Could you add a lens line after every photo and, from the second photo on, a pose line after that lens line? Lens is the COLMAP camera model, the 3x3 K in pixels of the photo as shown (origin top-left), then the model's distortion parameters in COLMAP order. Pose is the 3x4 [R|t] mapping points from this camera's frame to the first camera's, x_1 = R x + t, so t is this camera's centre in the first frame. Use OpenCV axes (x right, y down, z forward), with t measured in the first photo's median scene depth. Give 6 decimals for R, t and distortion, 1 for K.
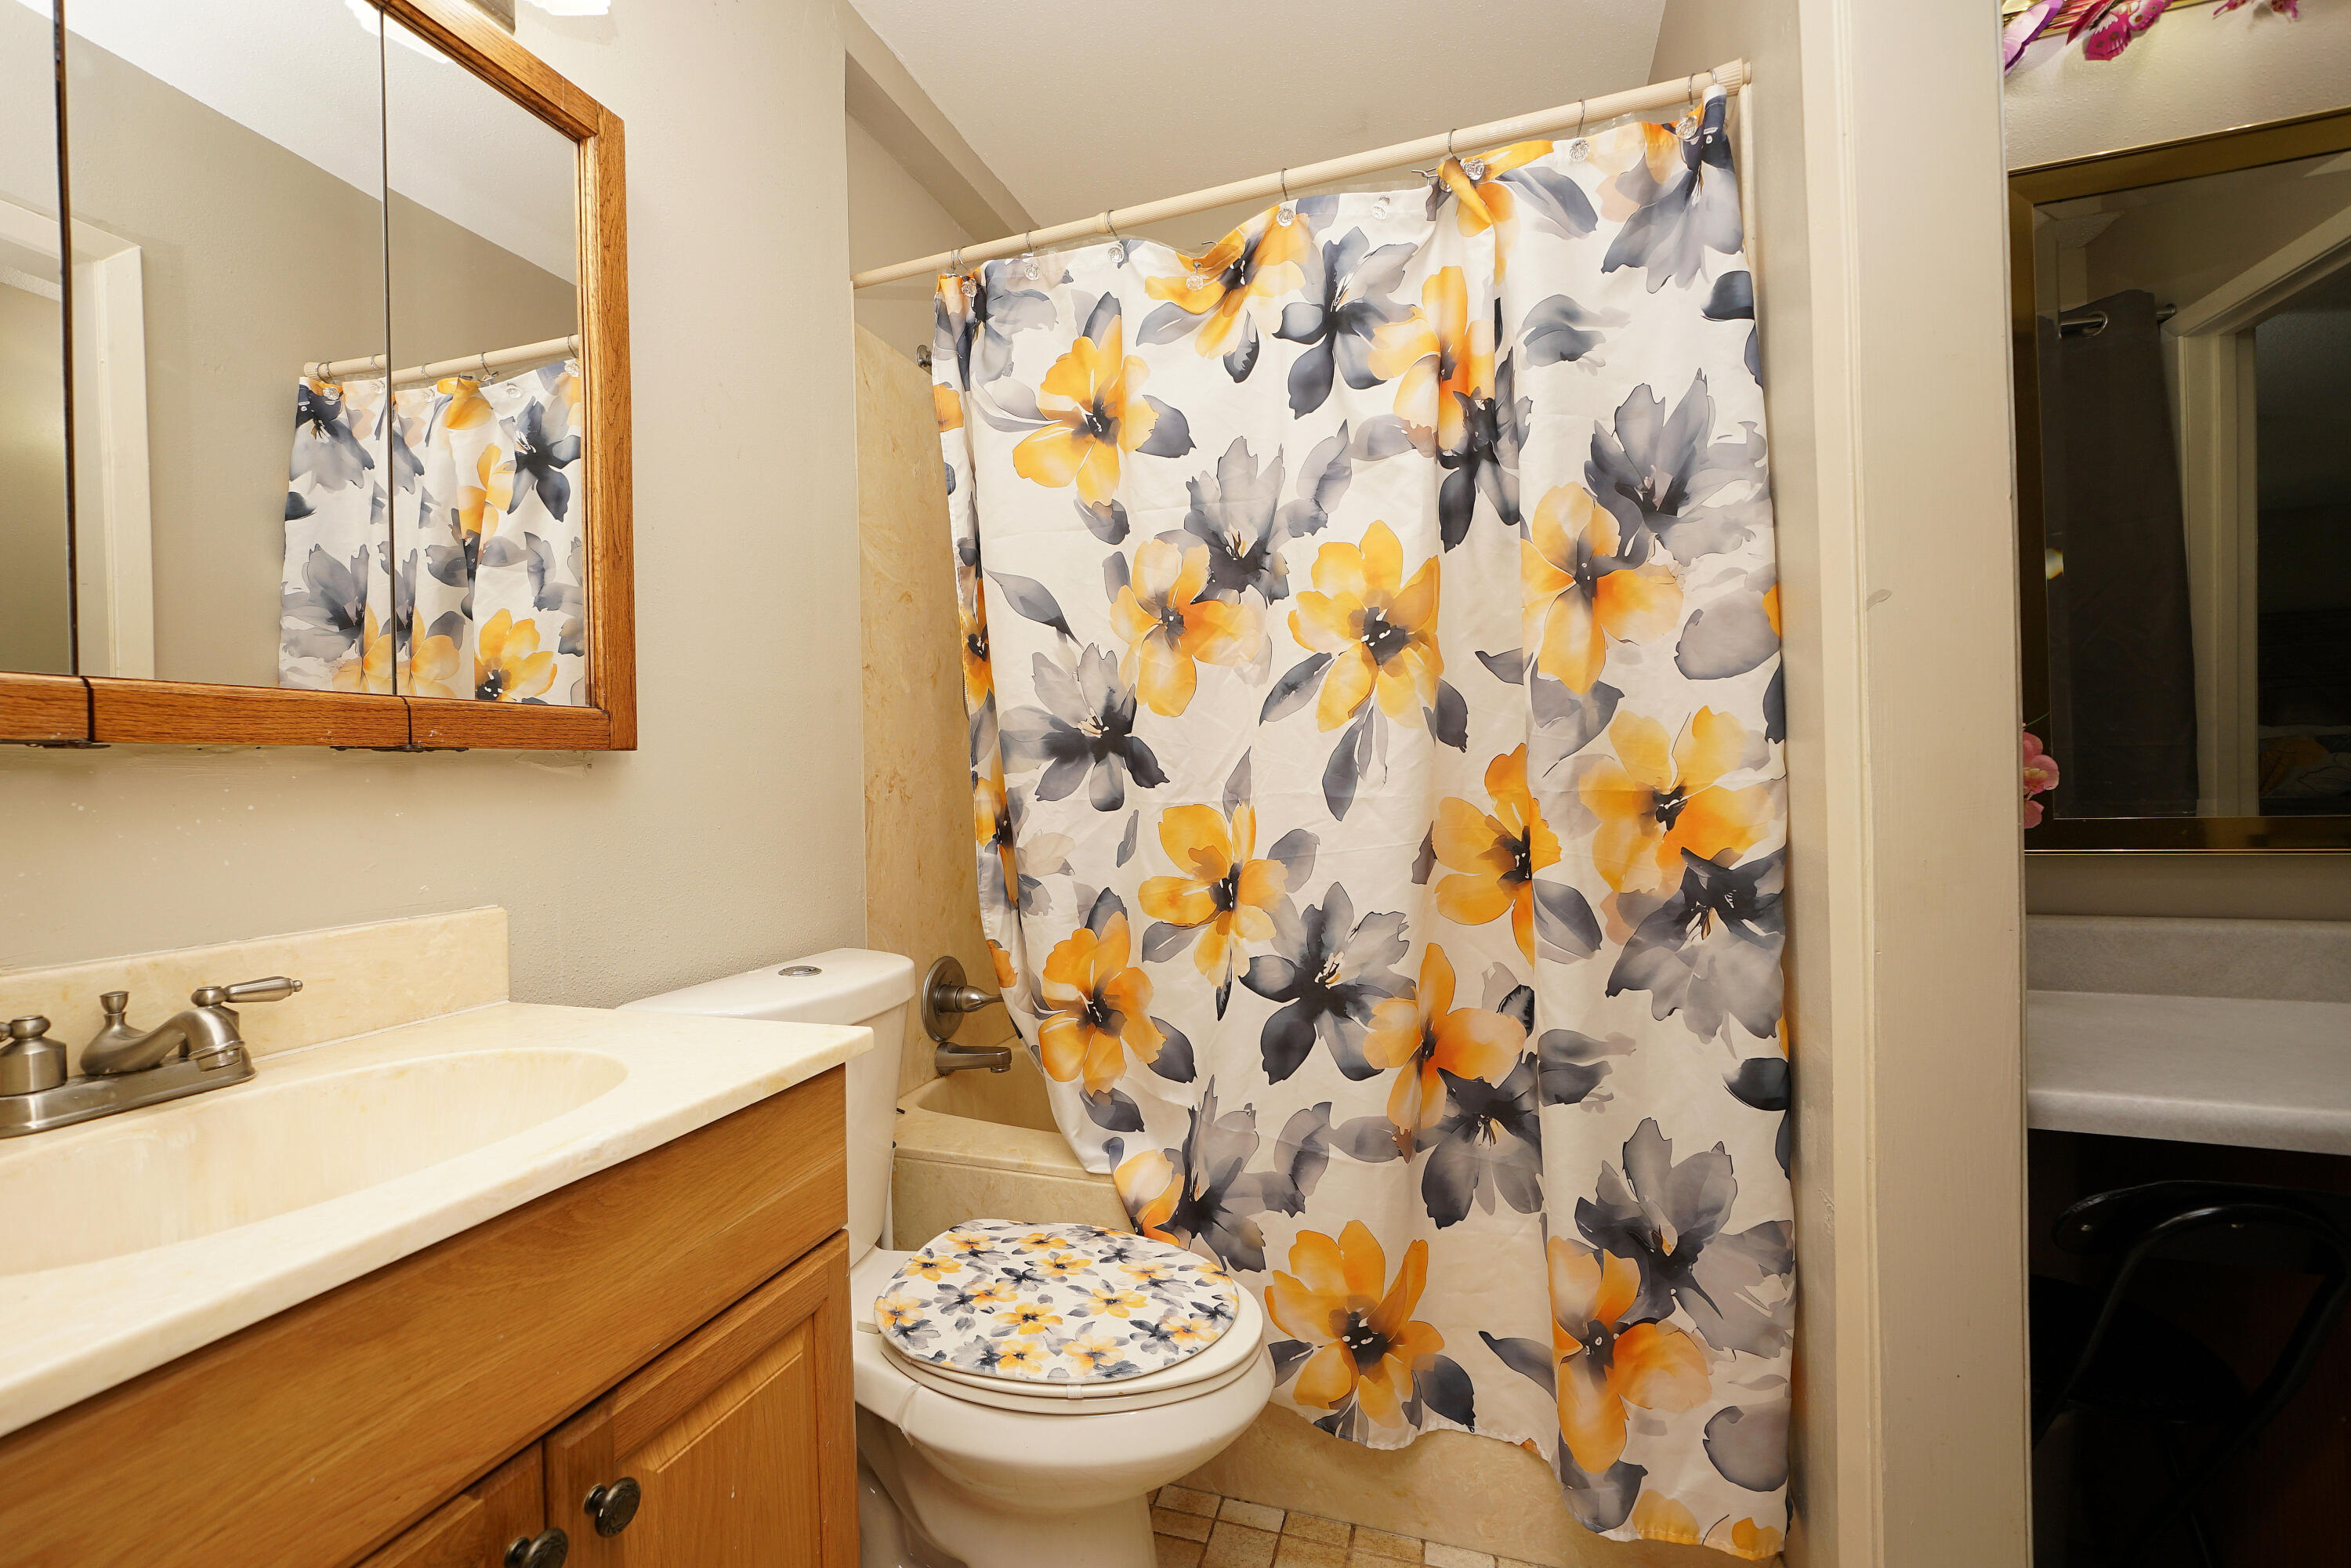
lens RADIAL K [[1003.8, 0, 1144.2], [0, 1003.8, 779.6], [0, 0, 1]] dist [-0.001240, -0.000295]
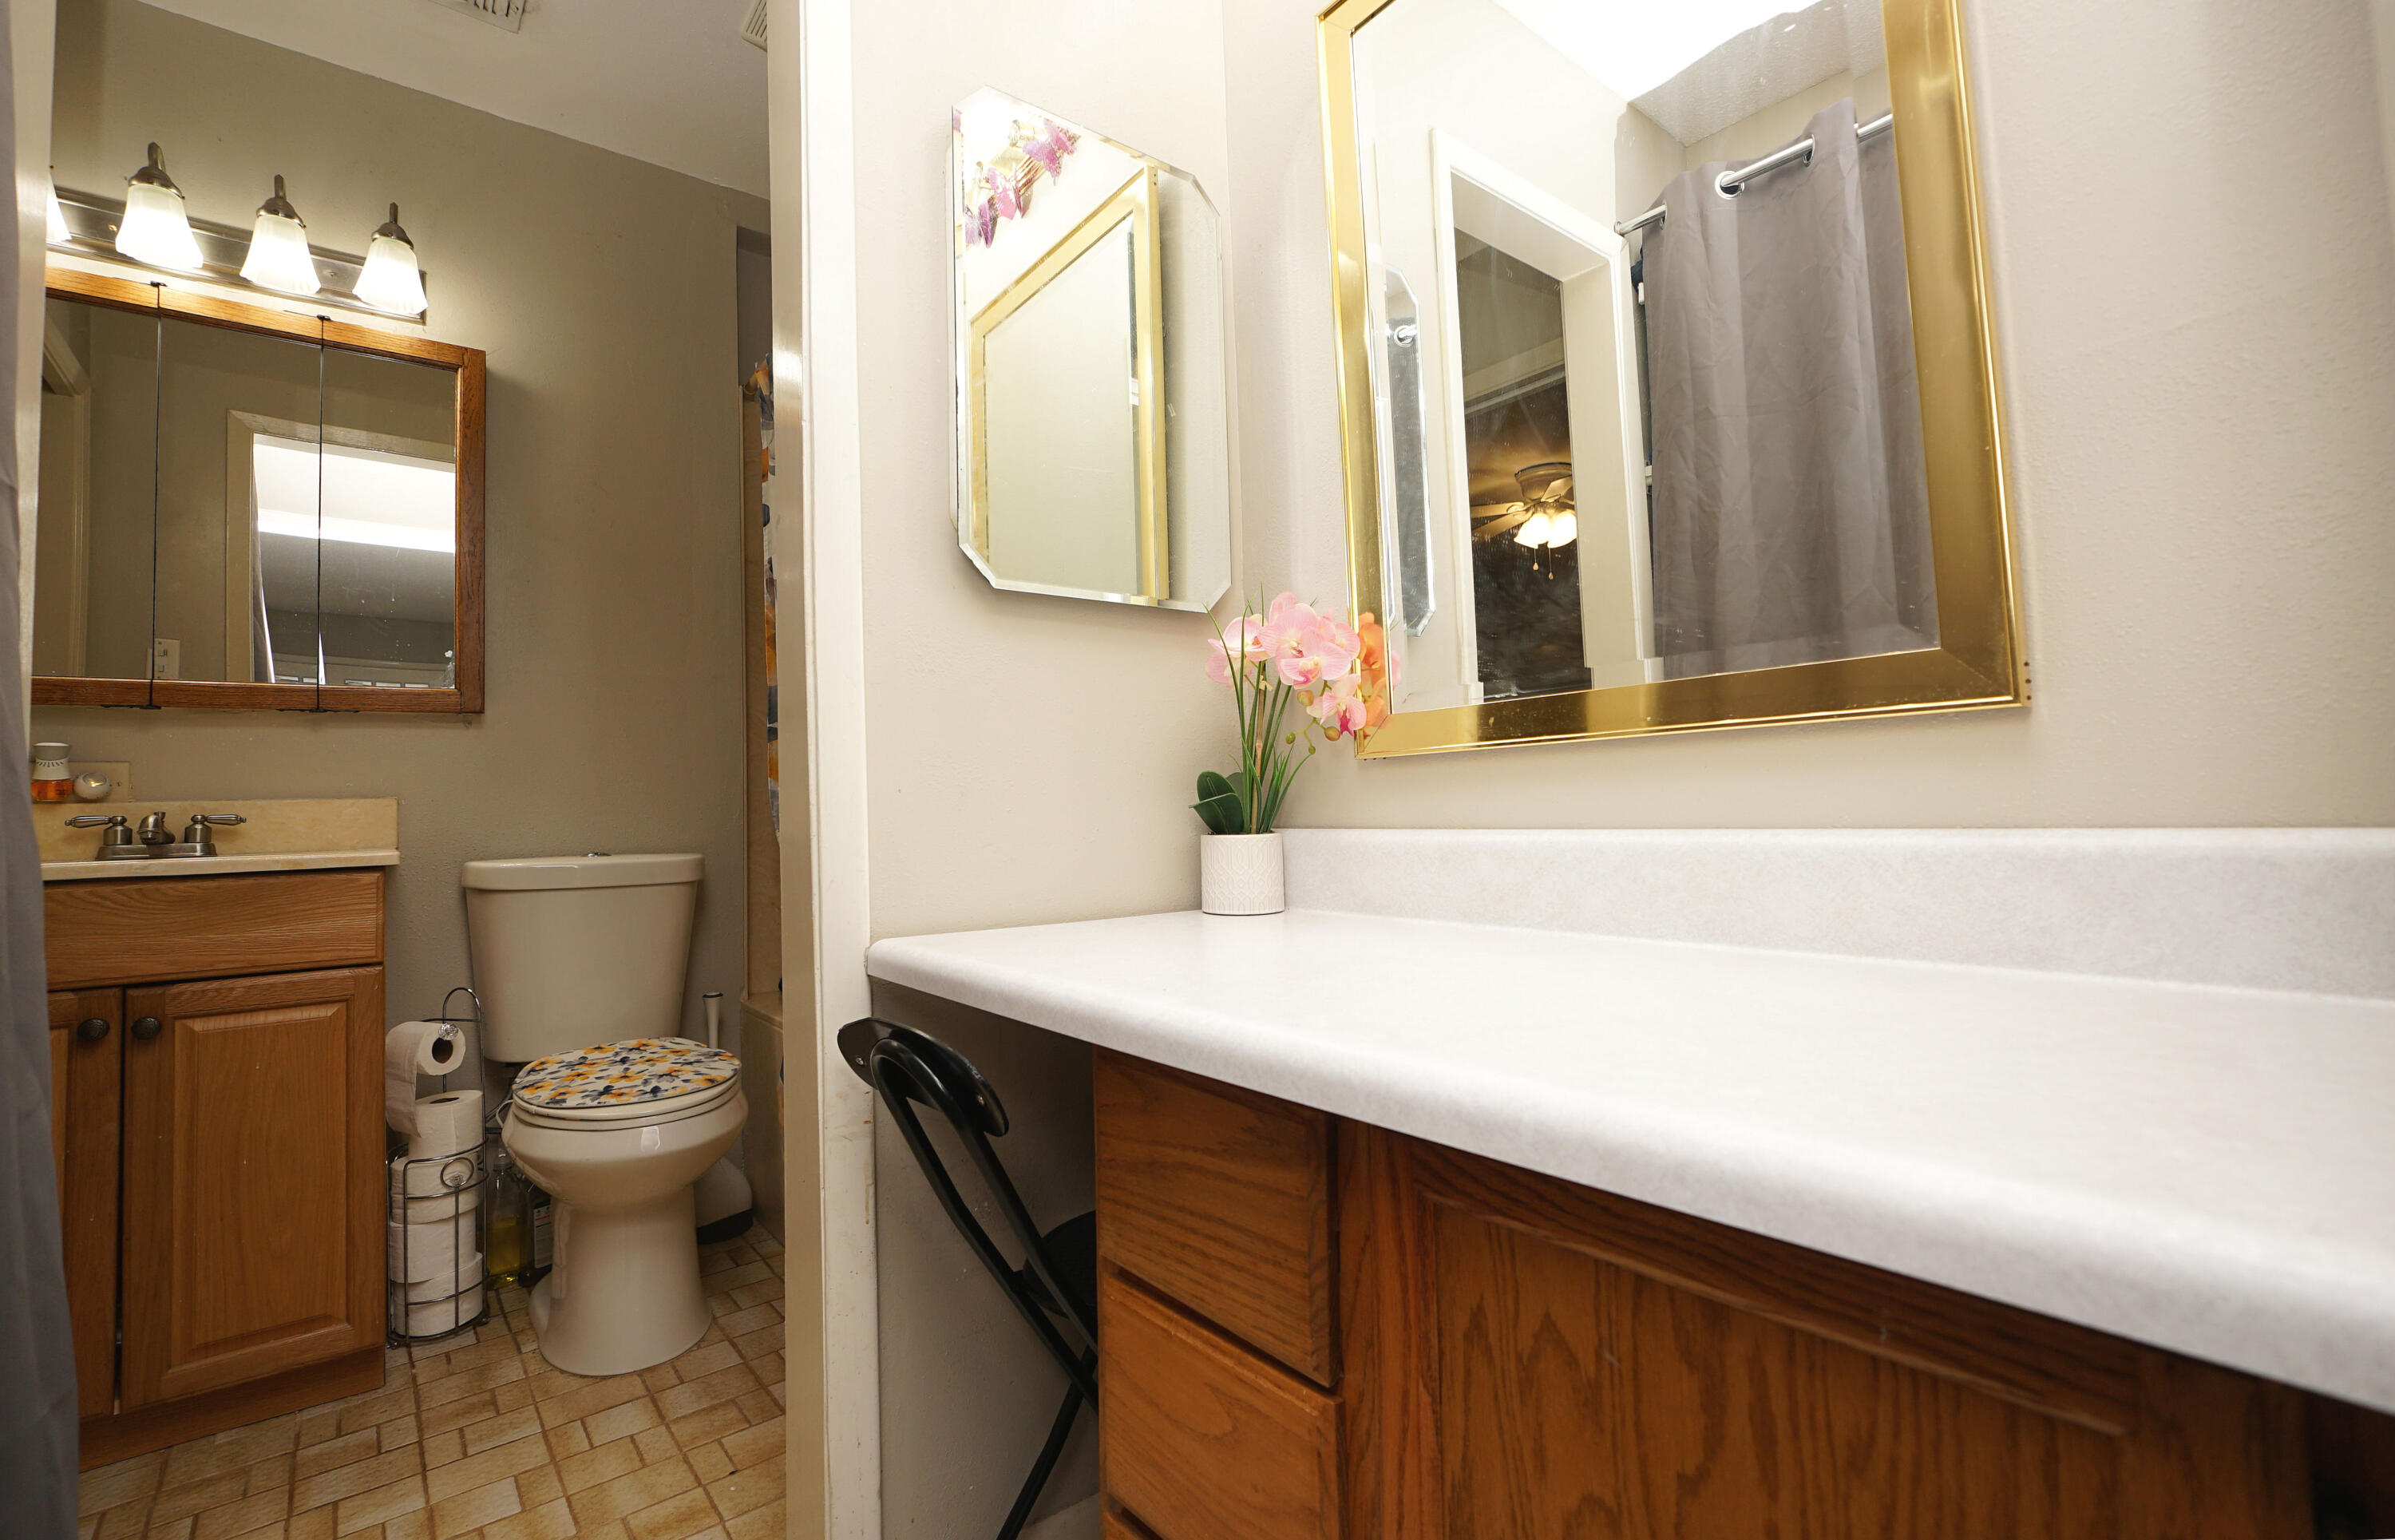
lens RADIAL K [[1043.6, 0, 1115.6], [0, 1043.6, 754.6], [0, 0, 1]] dist [-0.000156, -0.000037]
pose [[0.824232, -0.029212, -0.565499, 2.078902], [0.008152, 0.999177, -0.039732, 0.180985], [0.566194, 0.028138, 0.823792, 0.226550]]
